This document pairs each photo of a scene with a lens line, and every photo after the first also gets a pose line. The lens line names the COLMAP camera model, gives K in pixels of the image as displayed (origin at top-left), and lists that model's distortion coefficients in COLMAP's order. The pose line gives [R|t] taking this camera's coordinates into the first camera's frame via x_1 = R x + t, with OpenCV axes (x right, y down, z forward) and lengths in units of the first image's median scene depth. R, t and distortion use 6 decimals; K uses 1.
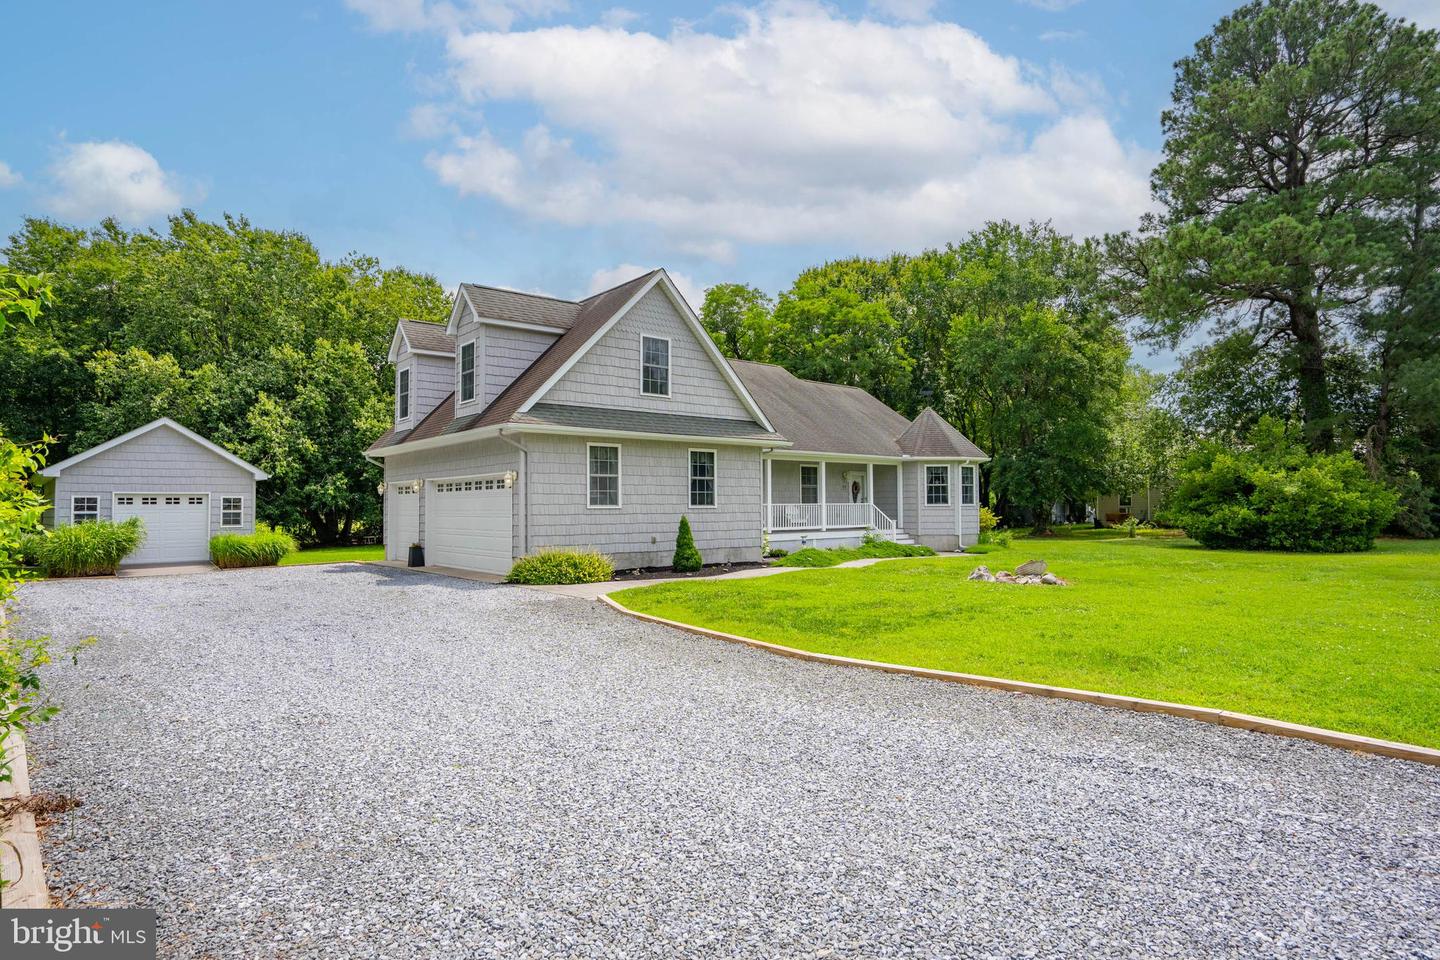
lens RADIAL K [[778.3, 0, 720.0], [0, 778.3, 480.0], [0, 0, 1]] dist [-0.055982, 0.025102]
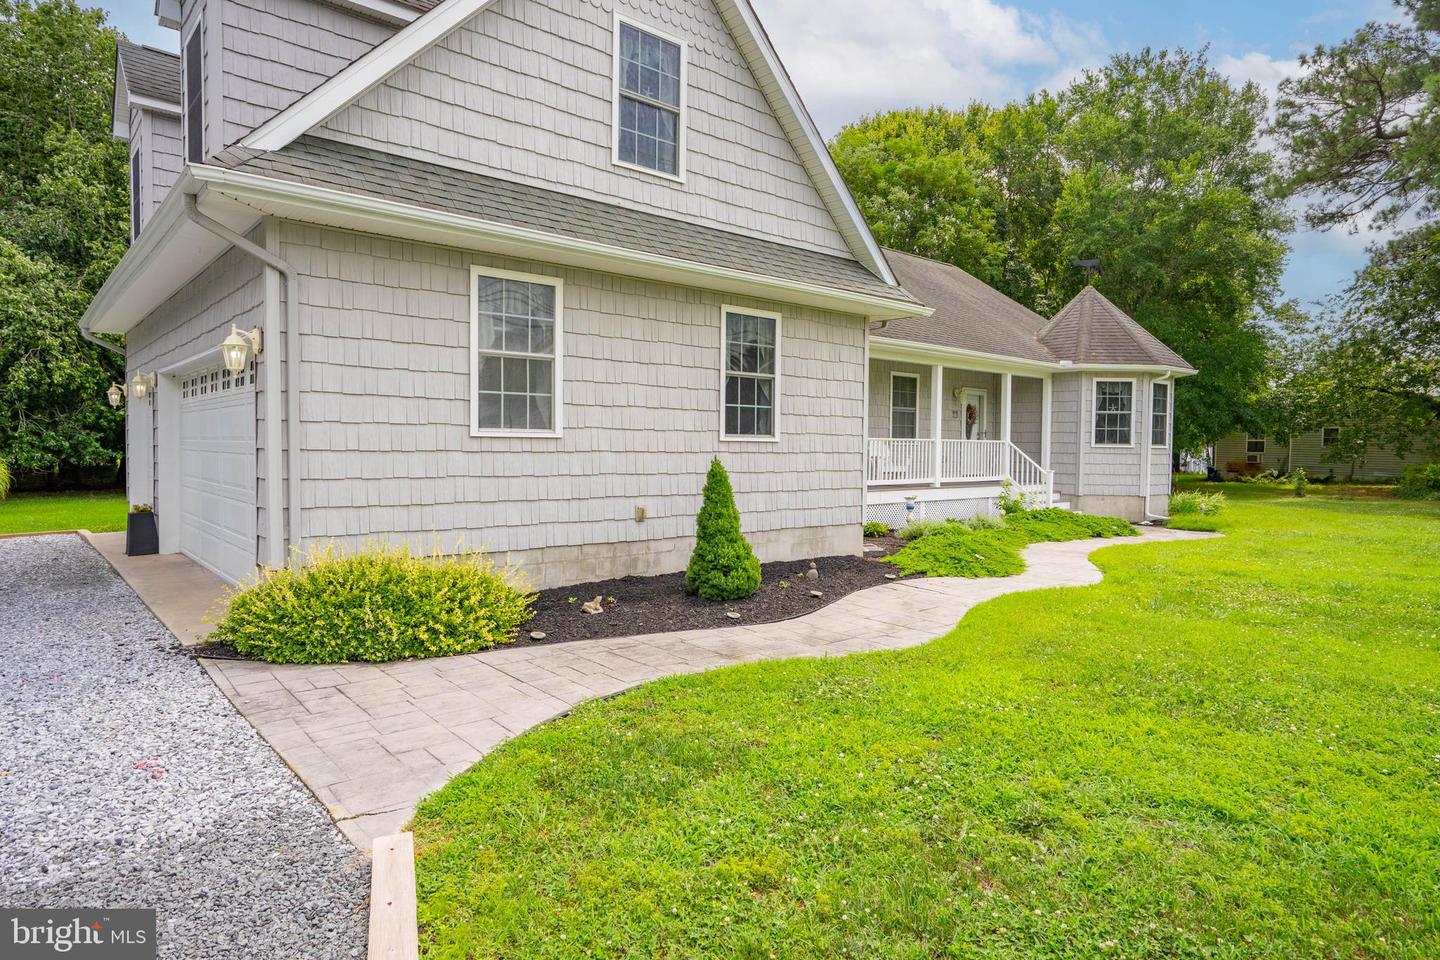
lens RADIAL K [[842.5, 0, 725.5], [0, 842.5, 480.2], [0, 0, 1]] dist [-0.039042, 0.025166]
pose [[0.999632, 0.018244, 0.020097, -0.040084], [-0.019747, 0.996812, 0.077306, 0.018409], [-0.018622, -0.077675, 0.996805, 0.450481]]
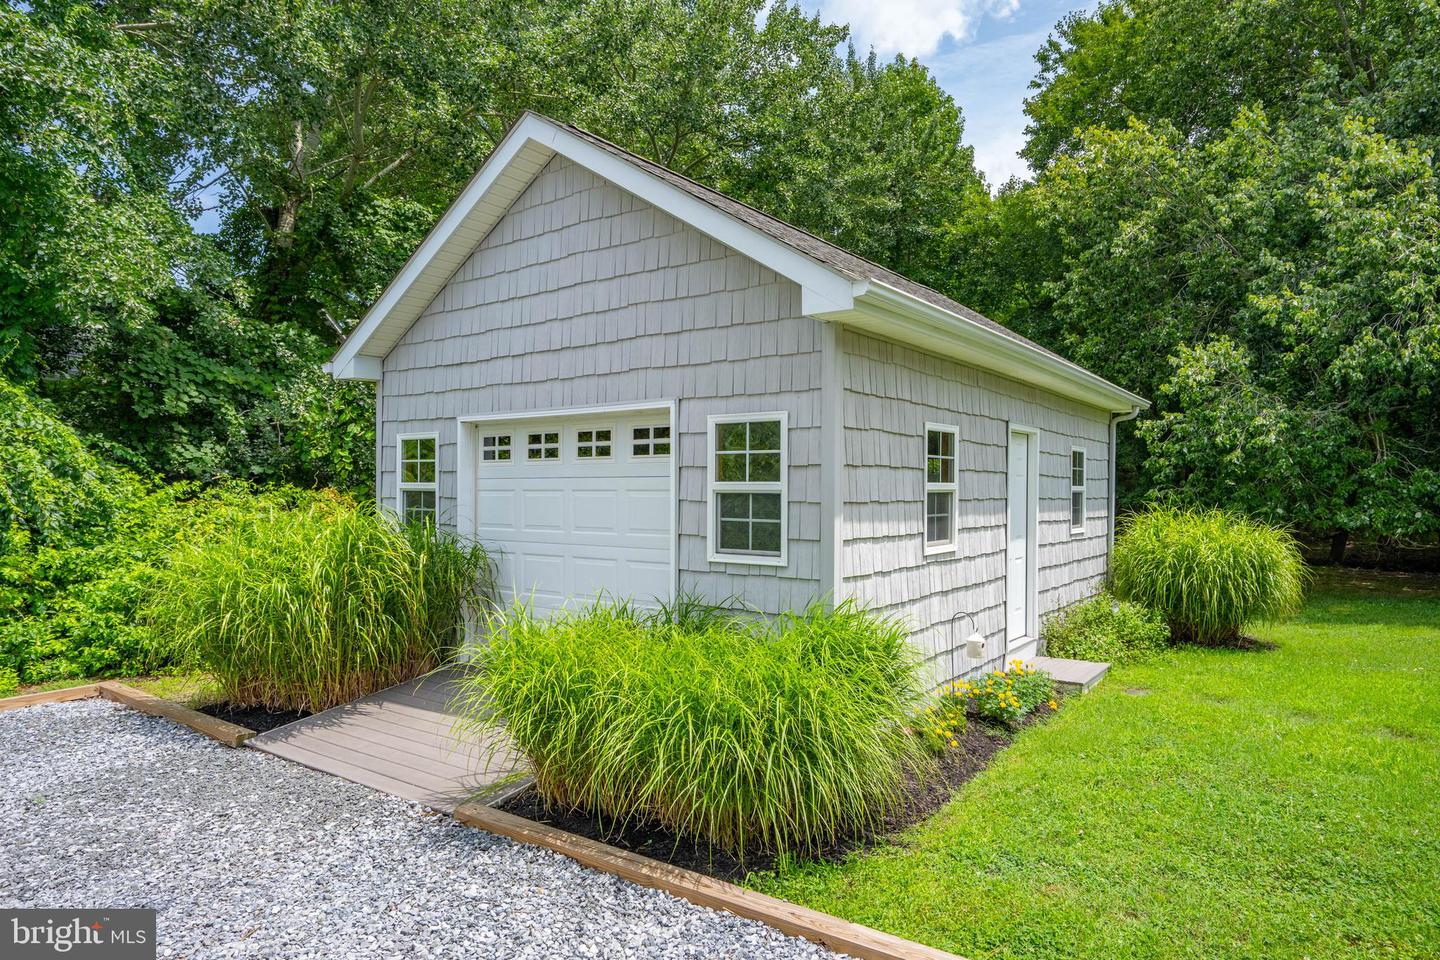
lens RADIAL K [[868.4, 0, 720.0], [0, 868.4, 480.0], [0, 0, 1]] dist [-0.000647, -0.000337]
pose [[0.177724, 0.003935, -0.984073, -0.425908], [0.032326, 0.999429, 0.009834, 0.037940], [0.983549, -0.033559, 0.177495, 0.988887]]
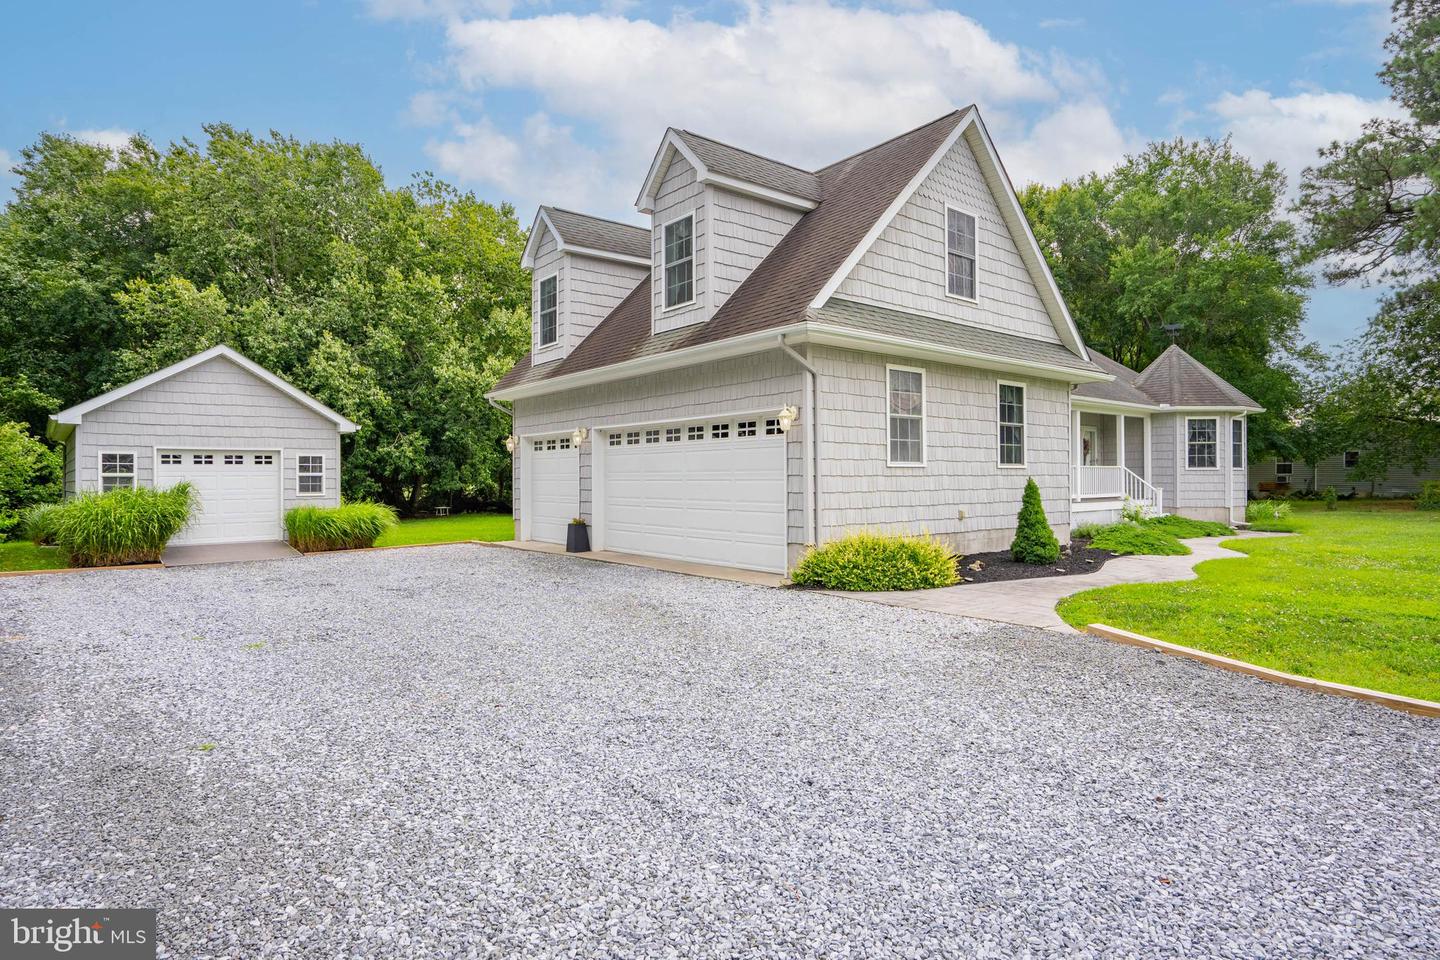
lens RADIAL K [[778.3, 0, 720.0], [0, 778.3, 480.0], [0, 0, 1]] dist [-0.055982, 0.025102]
pose [[0.999552, 0.001893, -0.029867, -0.227534], [-0.000736, 0.999251, 0.038691, 0.018011], [0.029918, -0.038651, 0.998805, 0.276129]]
